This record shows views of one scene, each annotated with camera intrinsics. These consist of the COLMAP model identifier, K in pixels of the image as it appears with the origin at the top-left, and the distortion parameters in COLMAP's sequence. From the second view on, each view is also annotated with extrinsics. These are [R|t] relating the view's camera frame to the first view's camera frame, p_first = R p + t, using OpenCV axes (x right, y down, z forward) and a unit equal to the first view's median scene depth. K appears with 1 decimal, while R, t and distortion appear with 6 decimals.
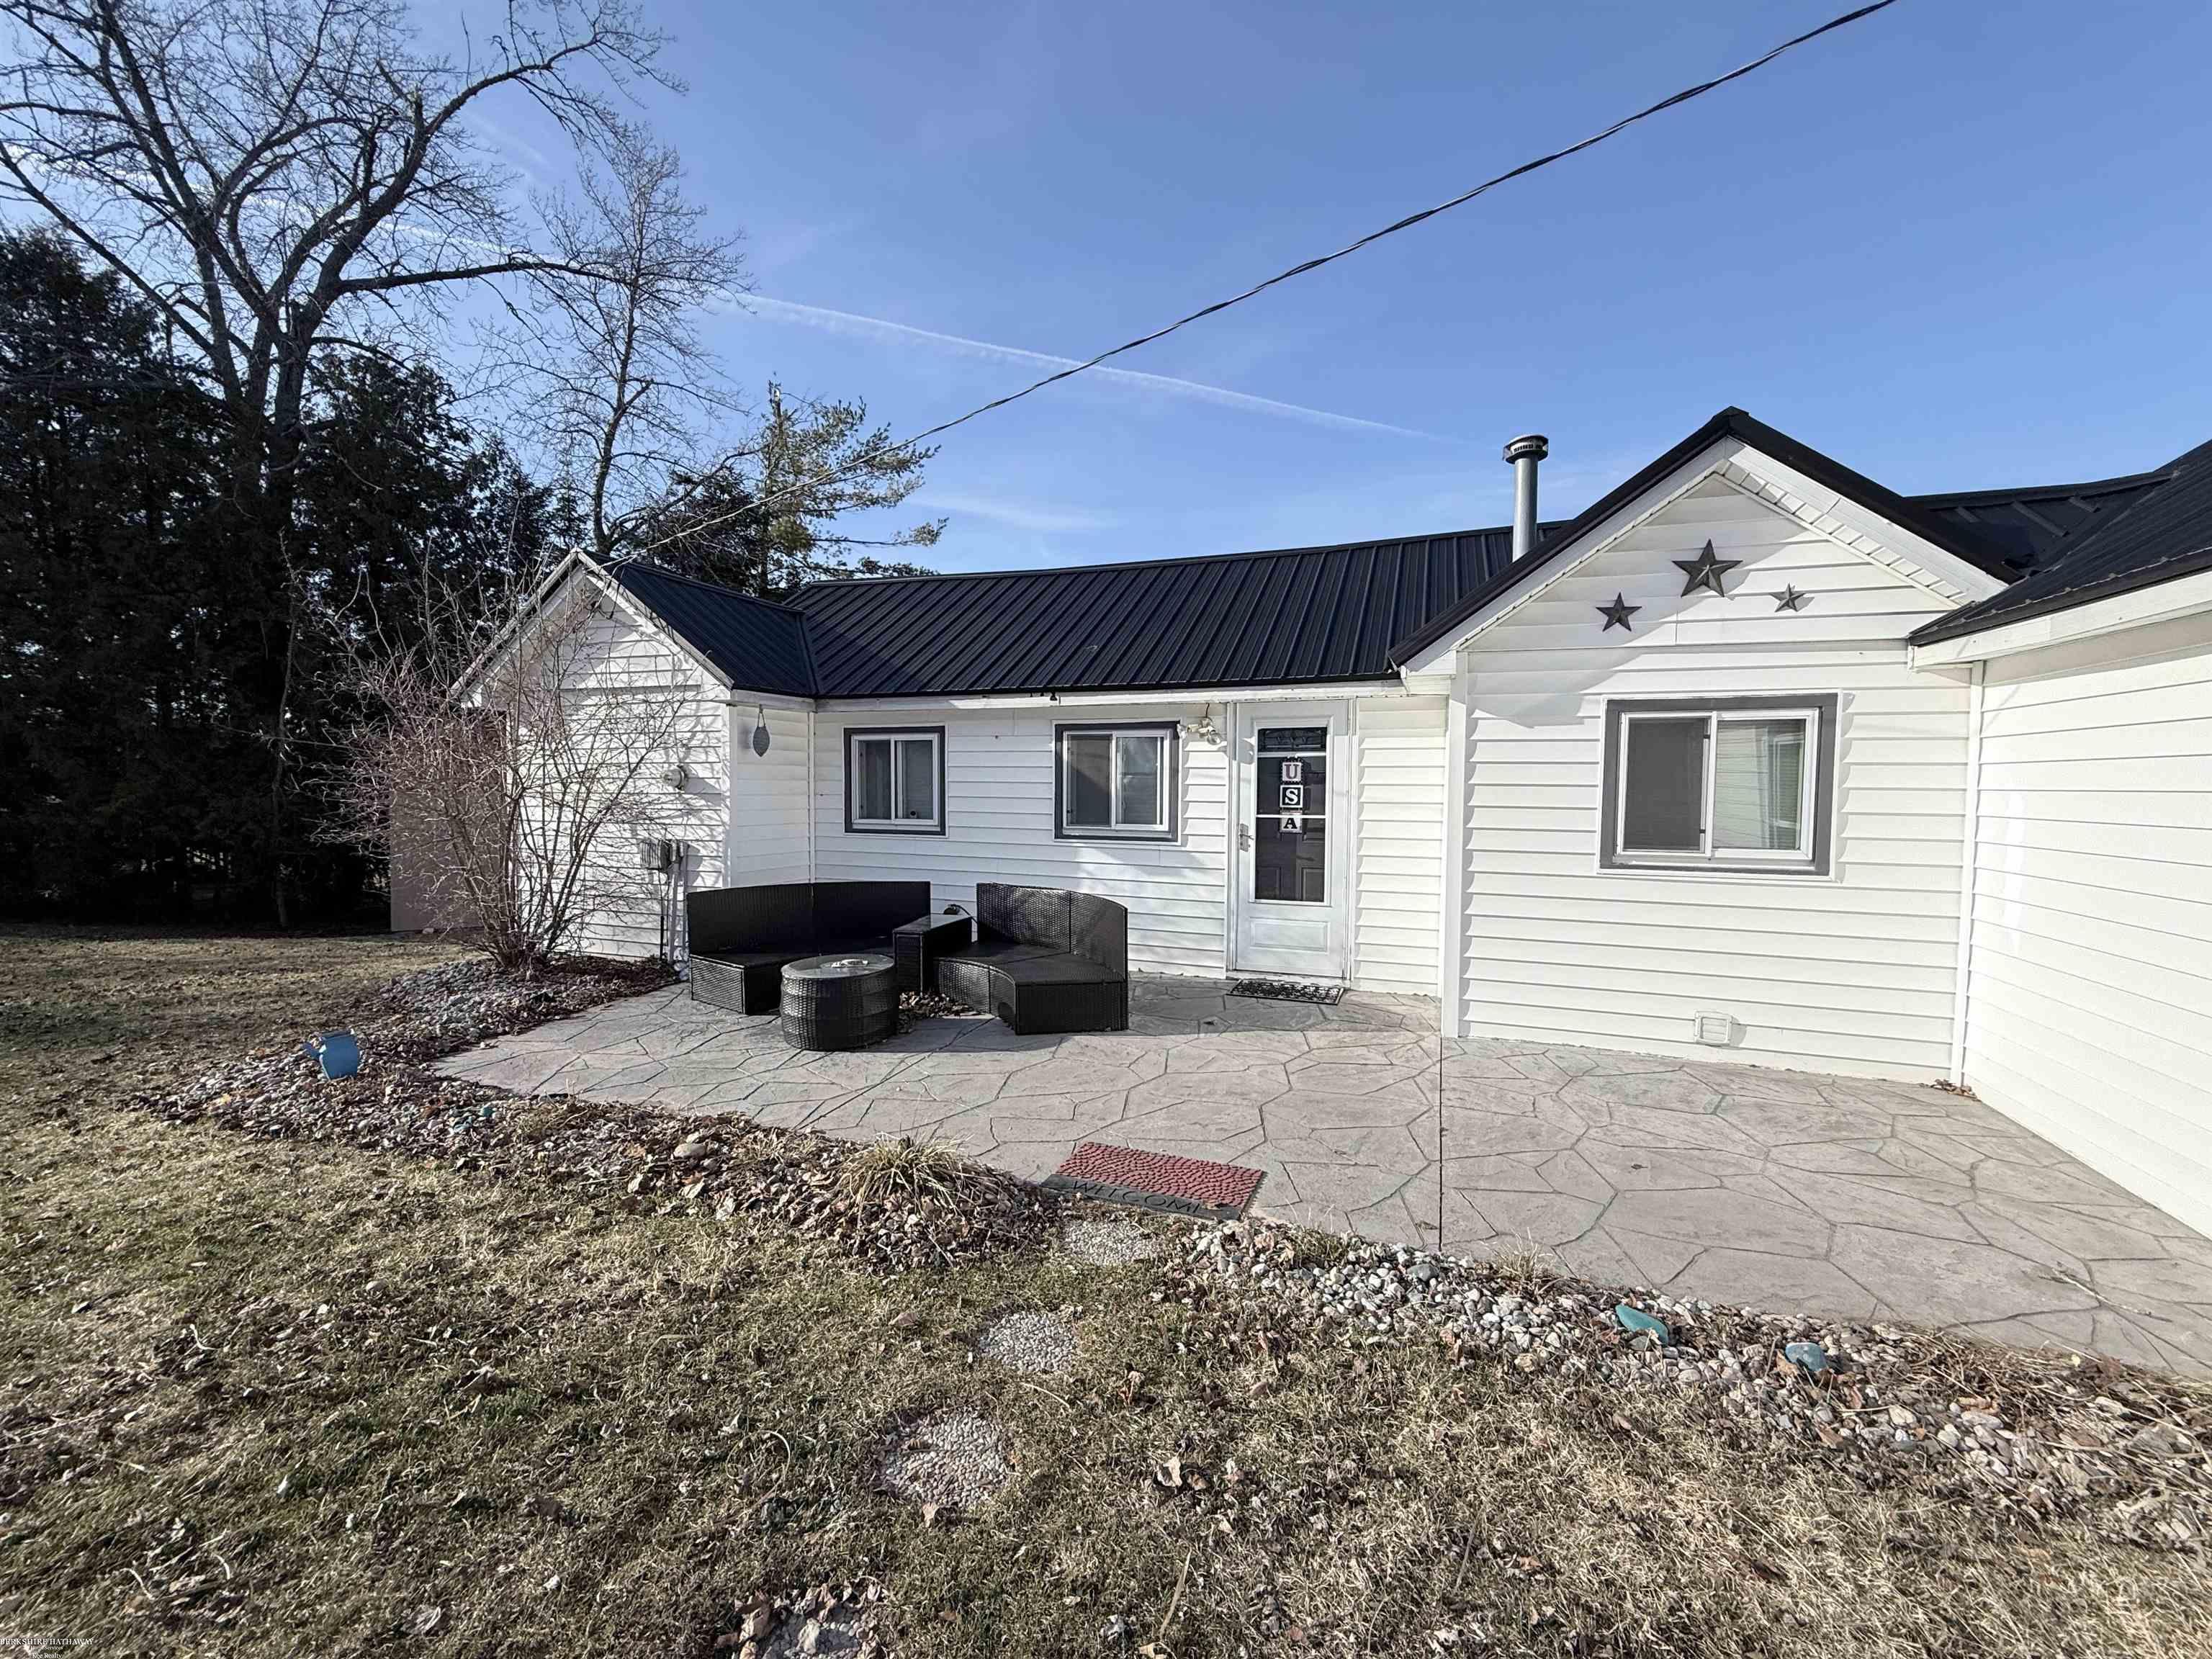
lens RADIAL K [[879.8, 0, 1103.5], [0, 879.8, 827.9], [0, 0, 1]] dist [-0.000250, 0.000045]
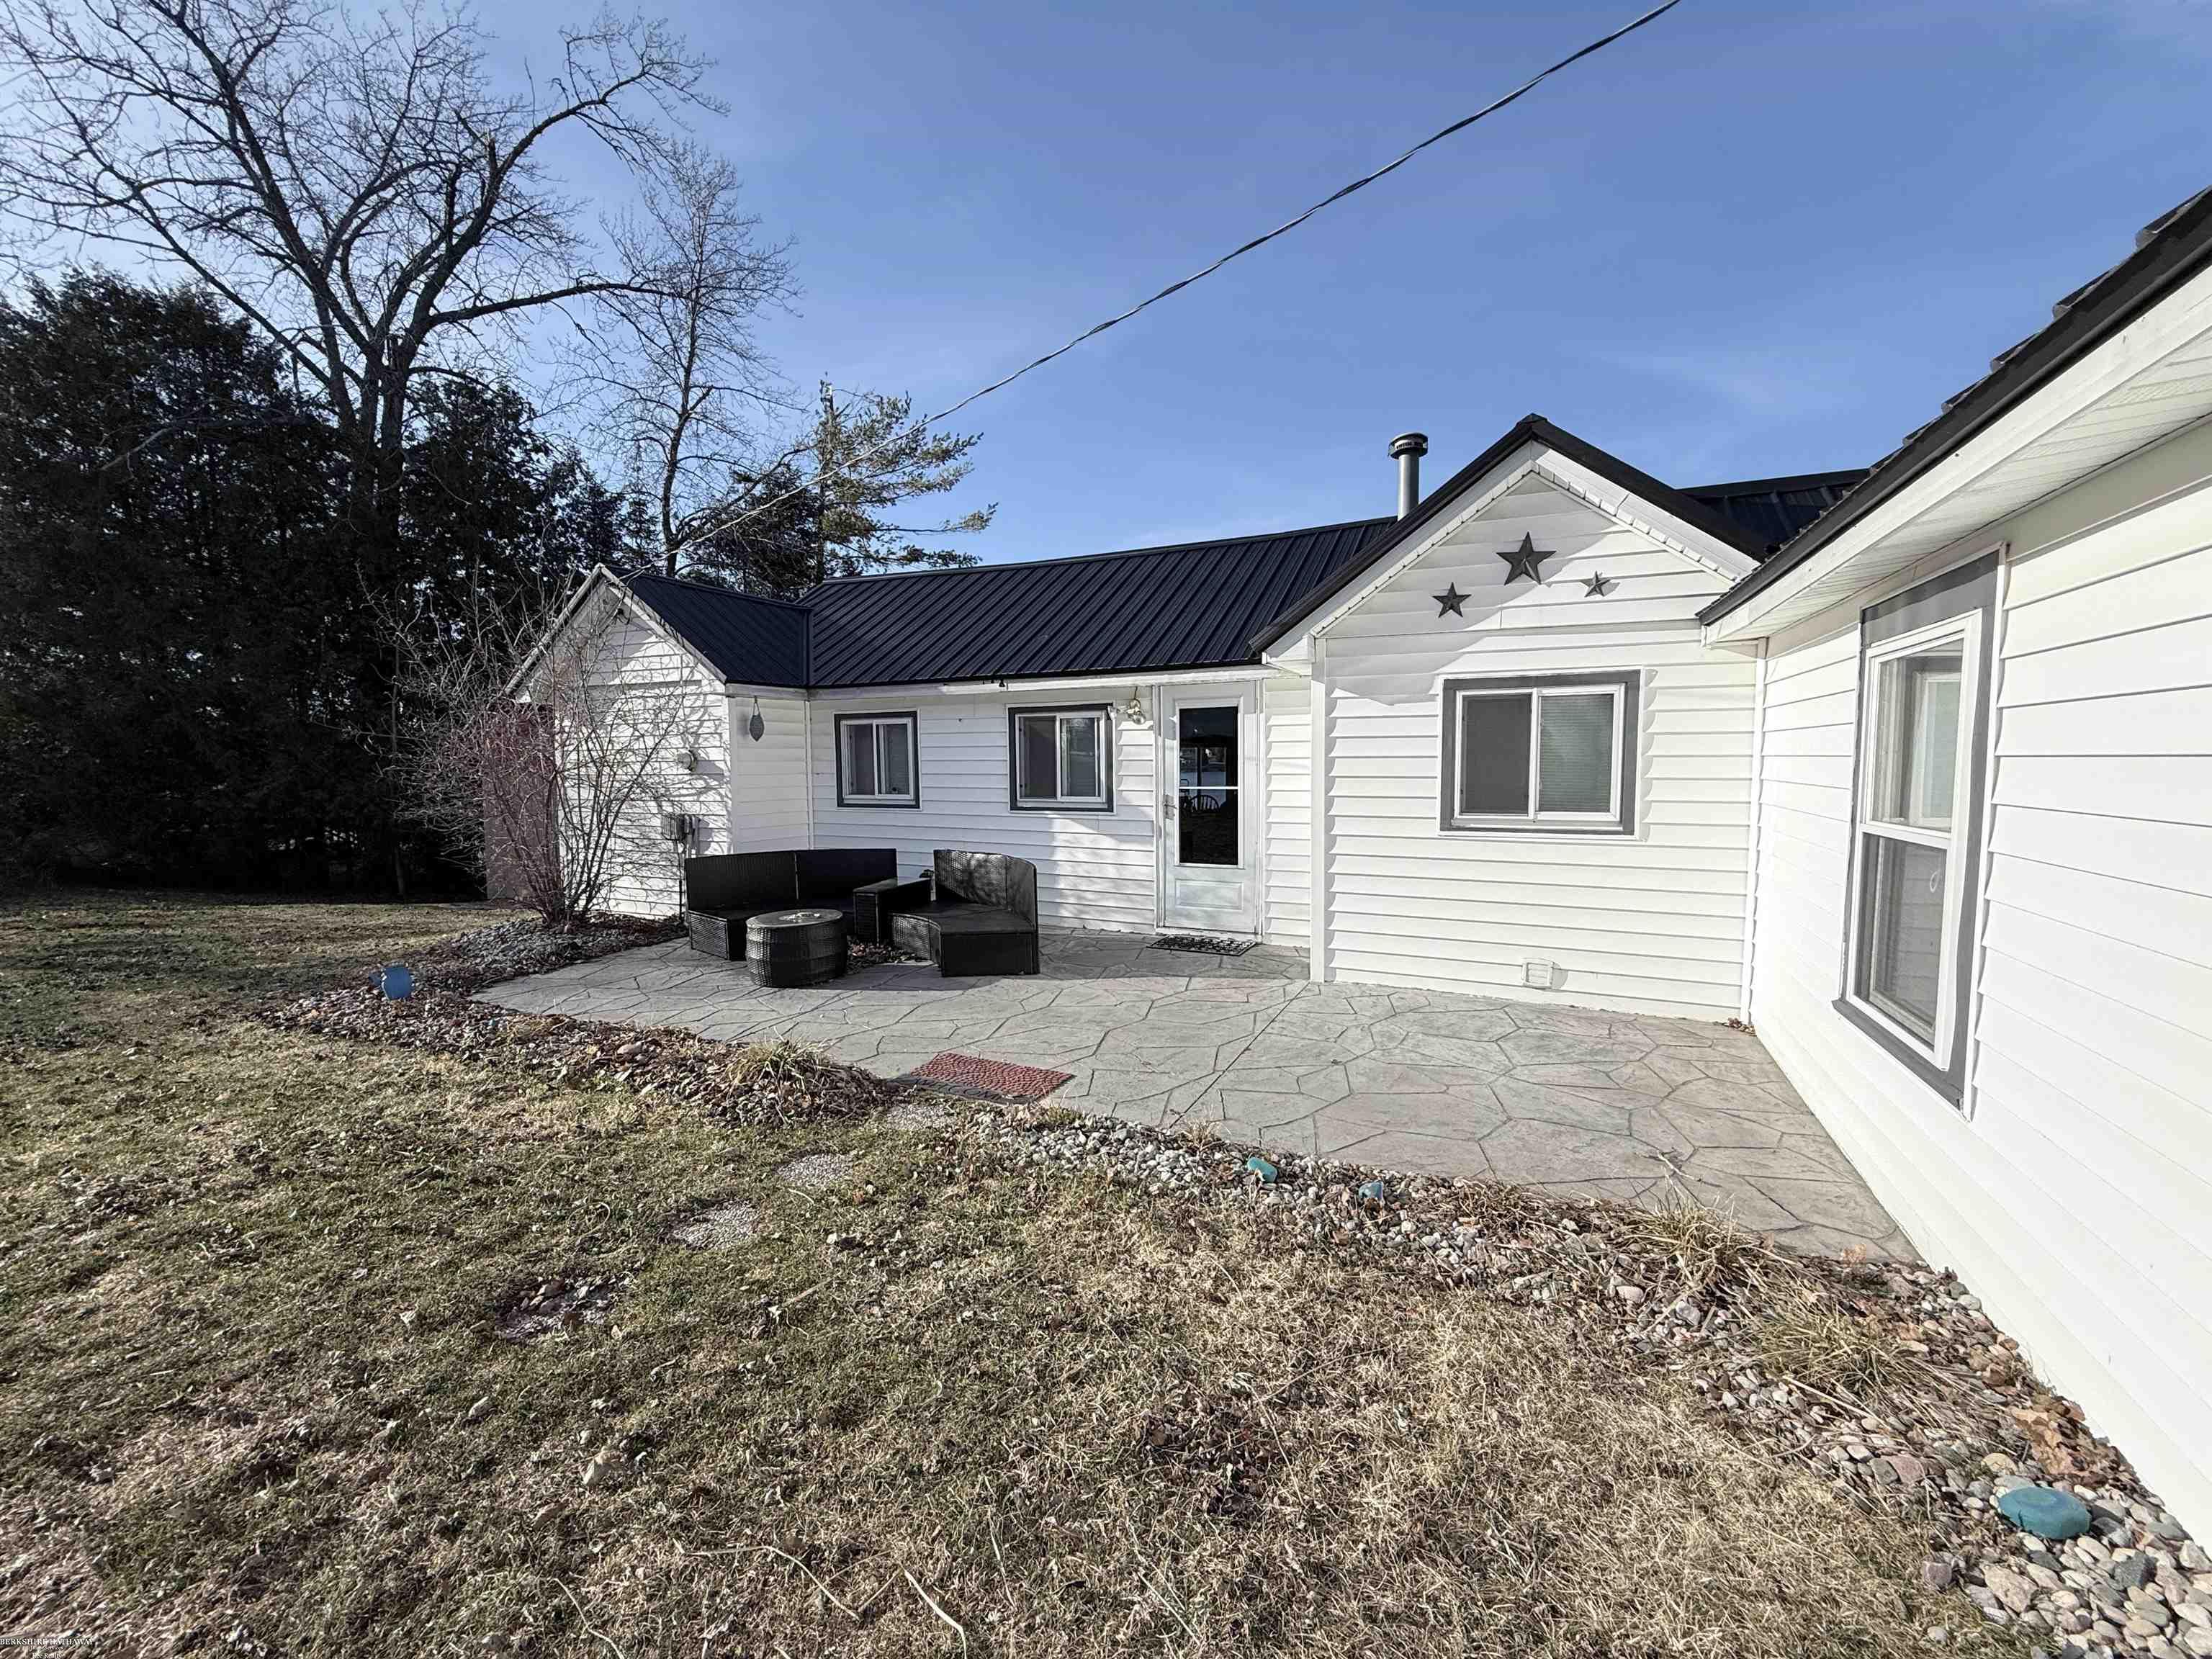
lens RADIAL K [[879.8, 0, 1102.7], [0, 879.8, 829.7], [0, 0, 1]] dist [-0.000250, 0.000045]
pose [[0.995708, -0.007310, -0.092262, 0.176576], [0.010090, 0.999508, 0.029700, 0.005128], [0.092000, -0.030504, 0.995292, -0.111775]]
